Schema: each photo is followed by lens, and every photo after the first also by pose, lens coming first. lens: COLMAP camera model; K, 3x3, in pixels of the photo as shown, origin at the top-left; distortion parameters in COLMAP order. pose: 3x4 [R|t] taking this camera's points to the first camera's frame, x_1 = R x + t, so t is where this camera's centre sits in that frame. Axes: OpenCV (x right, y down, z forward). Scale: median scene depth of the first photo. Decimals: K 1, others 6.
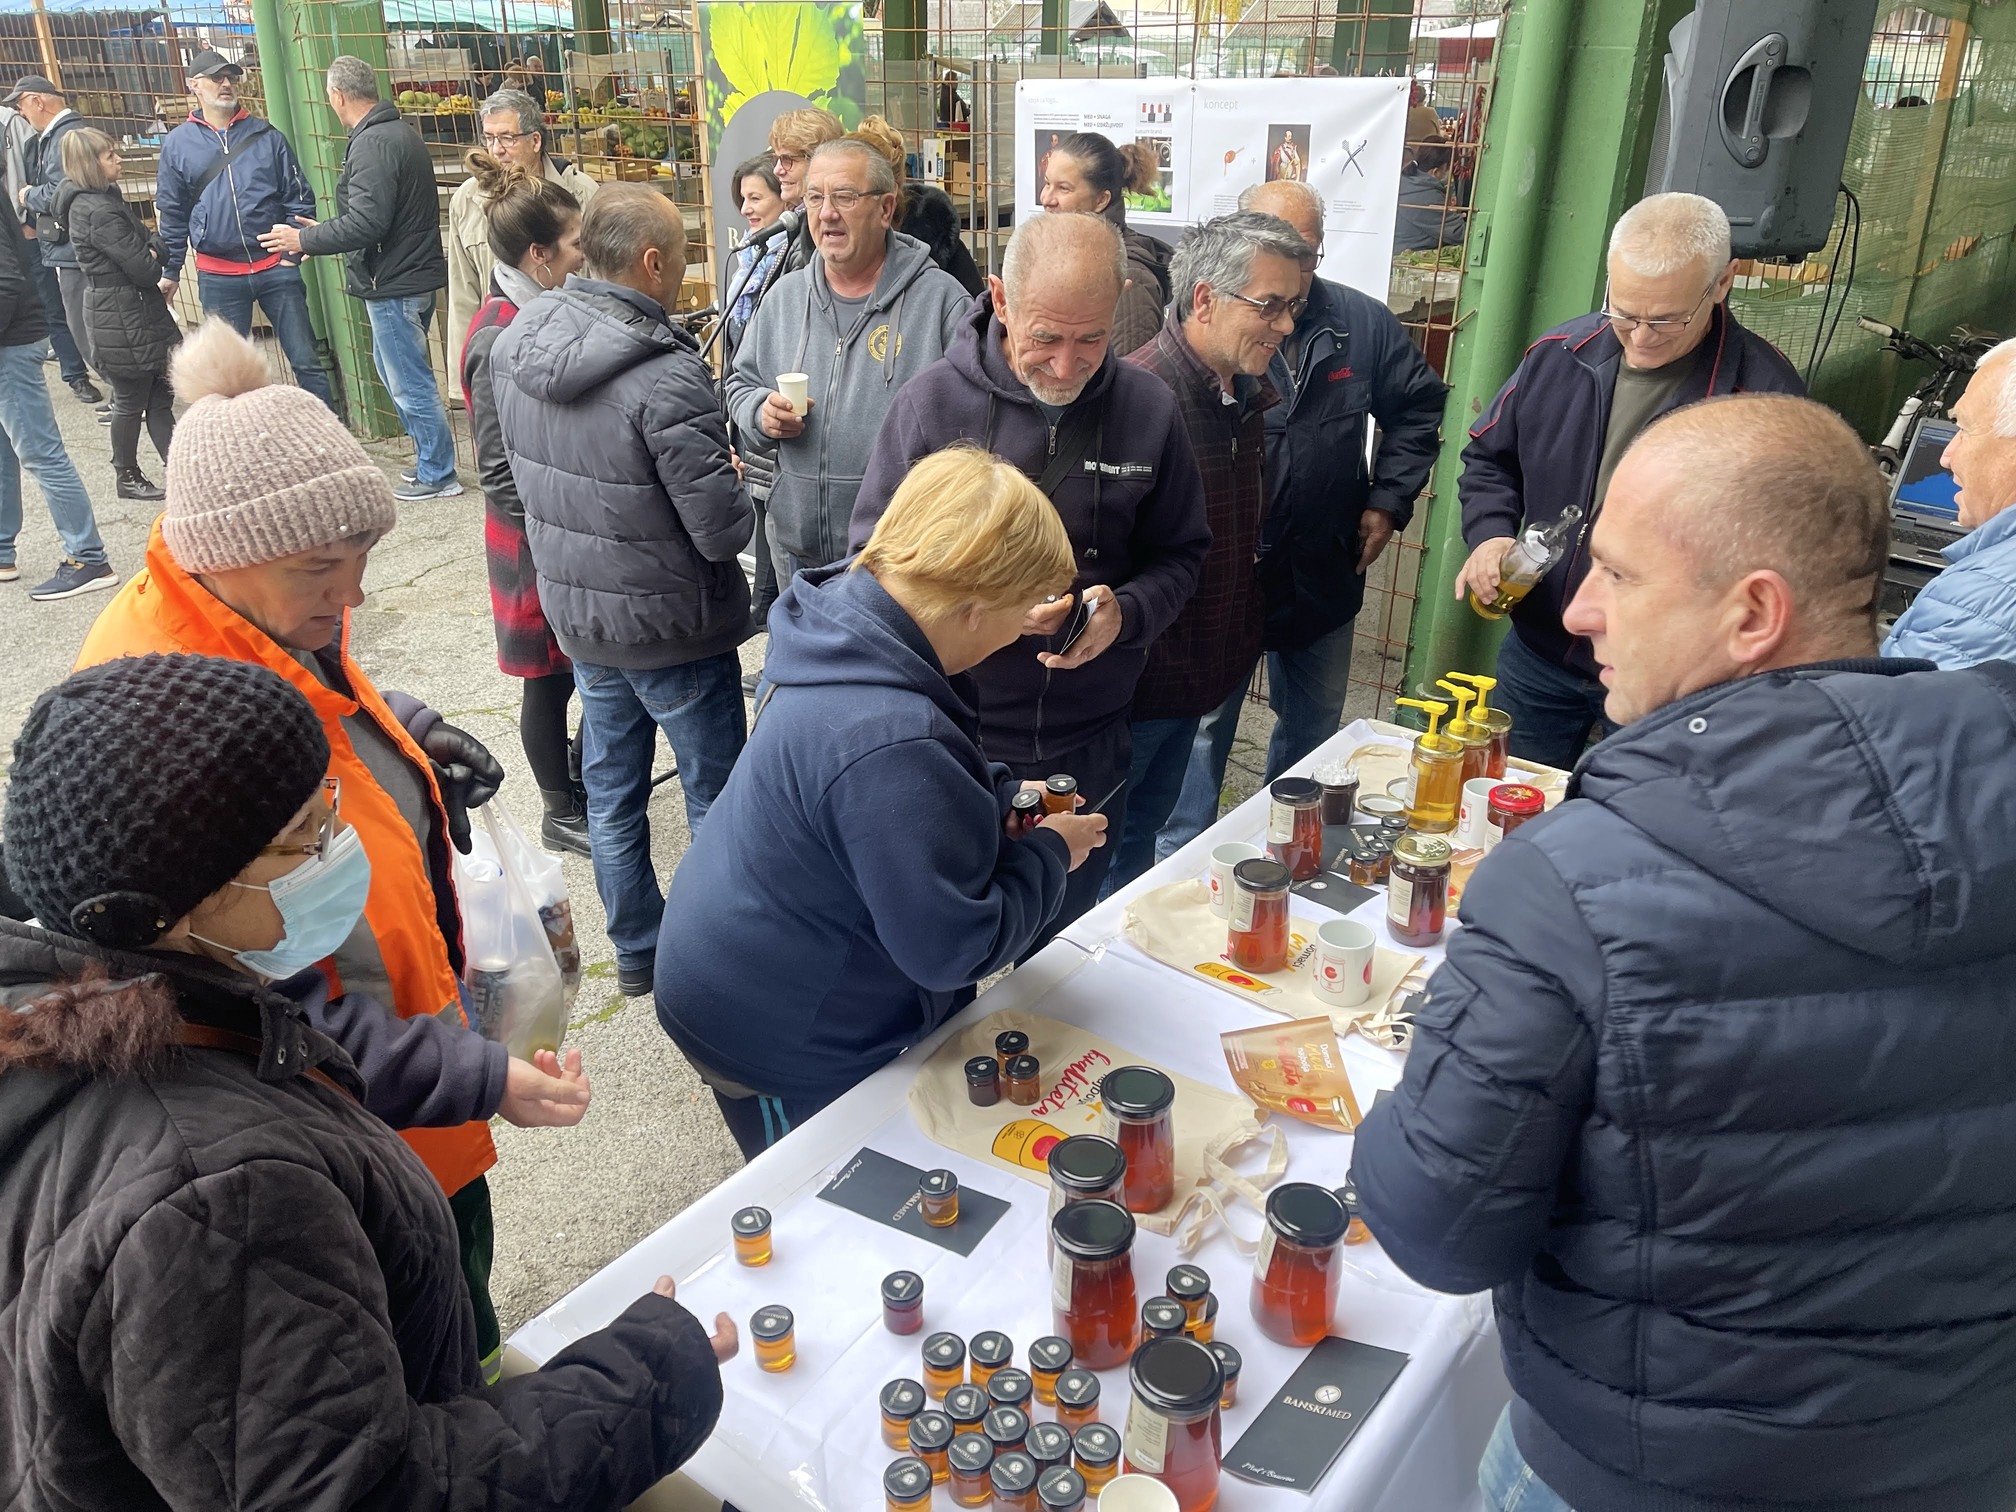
lens RADIAL K [[1510.5, 0, 1008.6], [0, 1510.5, 758.7], [0, 0, 1]] dist [0.078836, -0.100002]
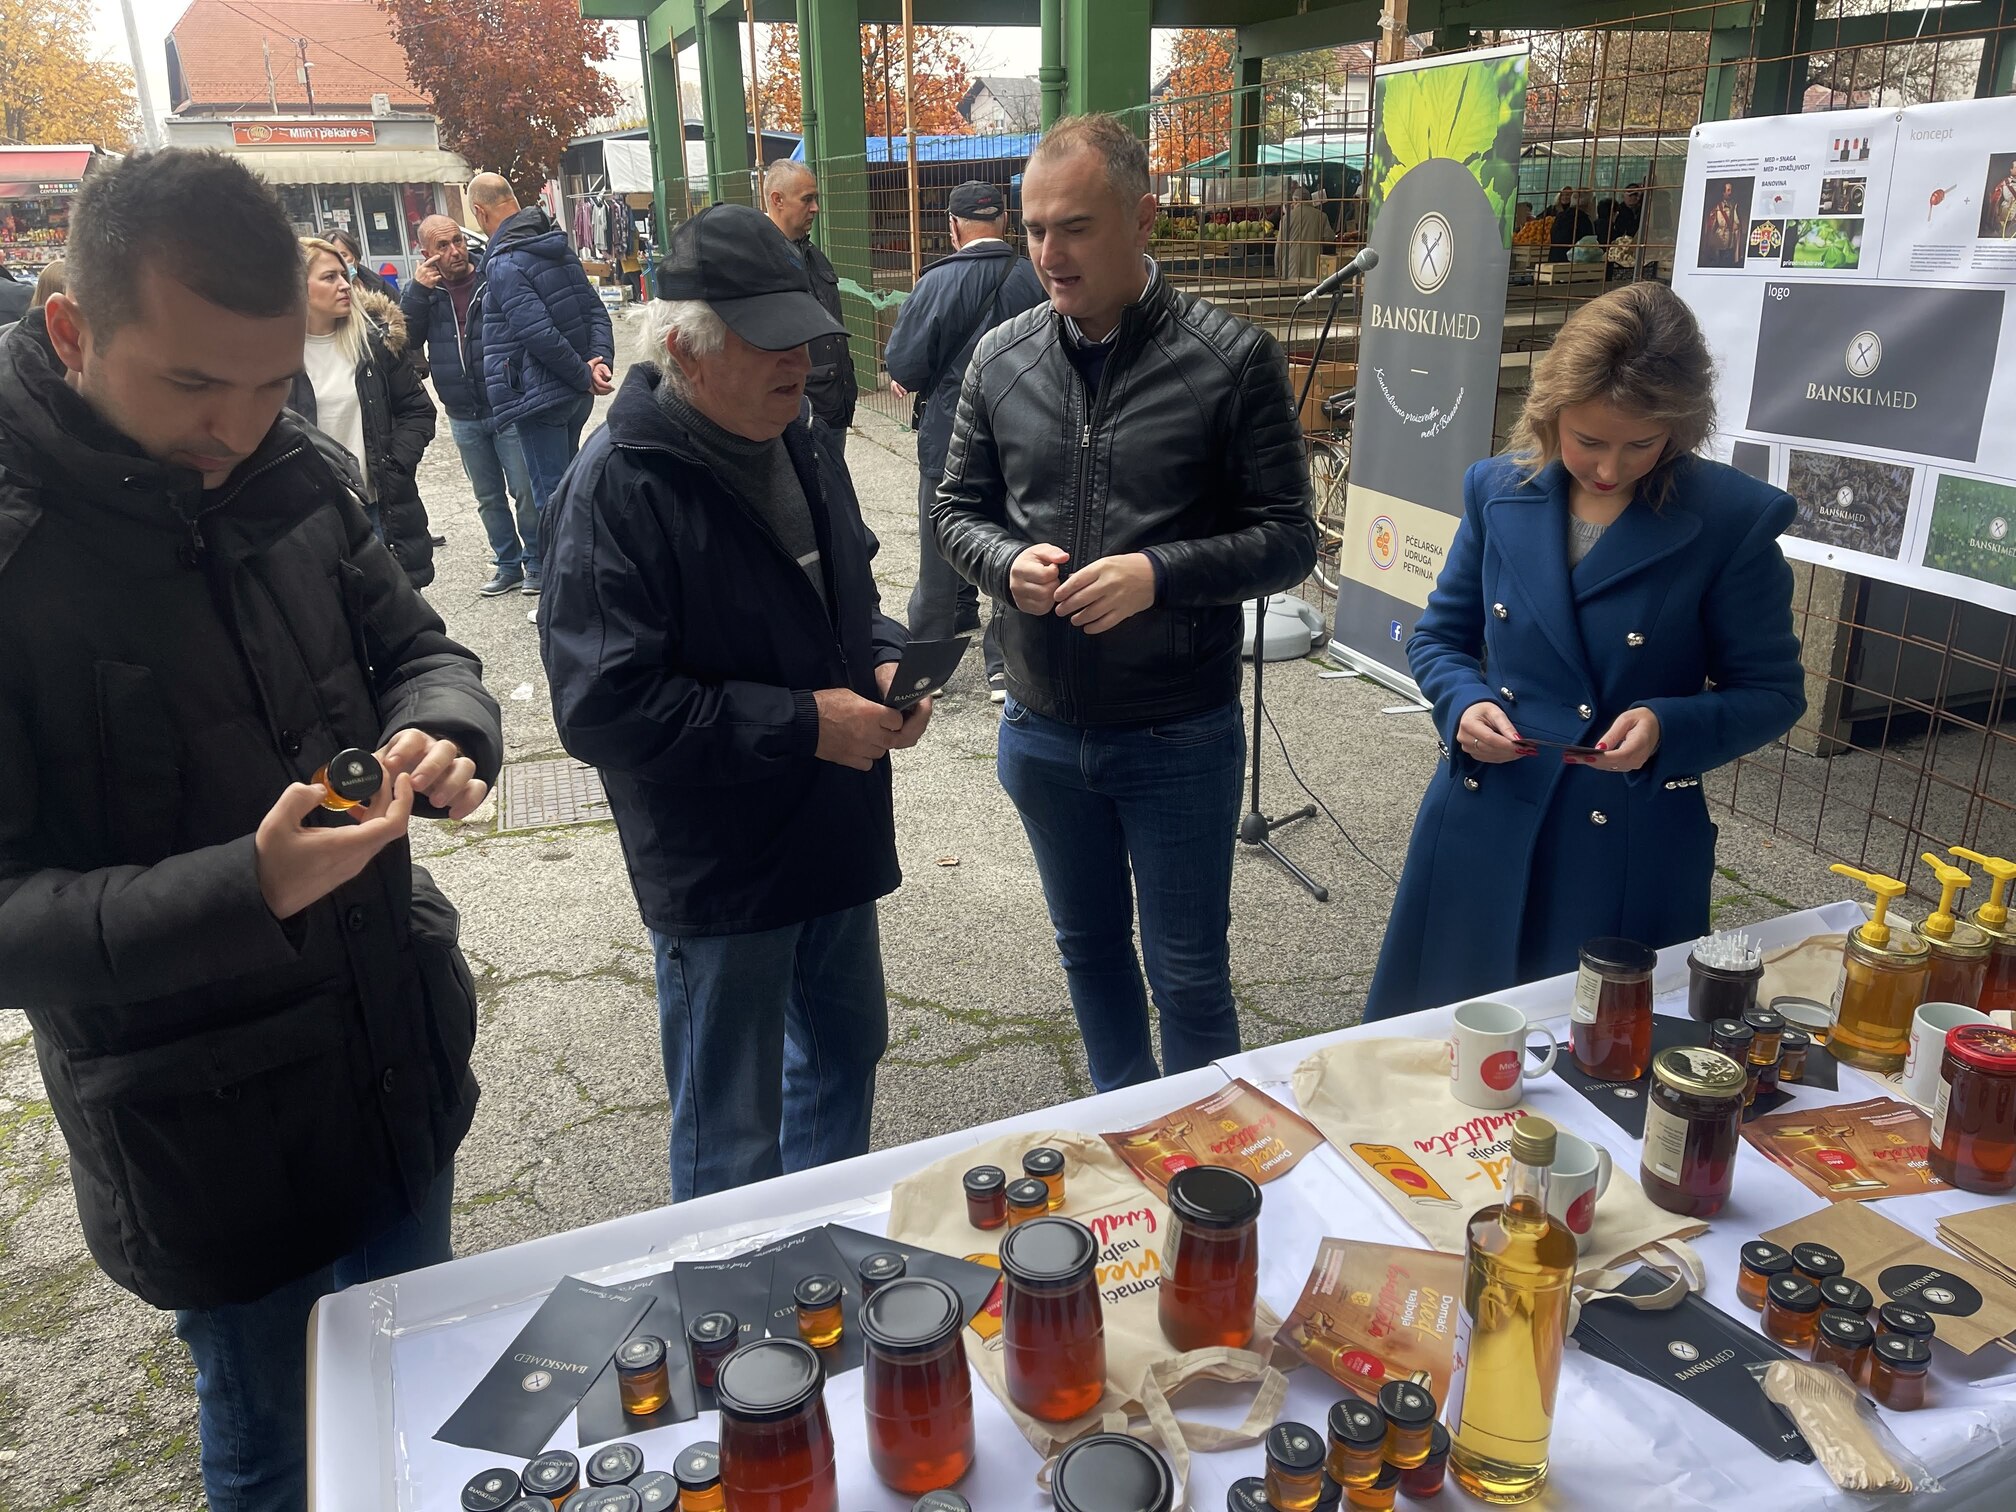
lens RADIAL K [[1510.5, 0, 1004.4], [0, 1510.5, 757.6], [0, 0, 1]] dist [0.078836, -0.100002]
pose [[0.862694, 0.147756, -0.483660, 0.259841], [-0.186374, 0.981943, -0.032452, 0.006108], [0.470131, 0.118137, 0.874654, 0.202698]]
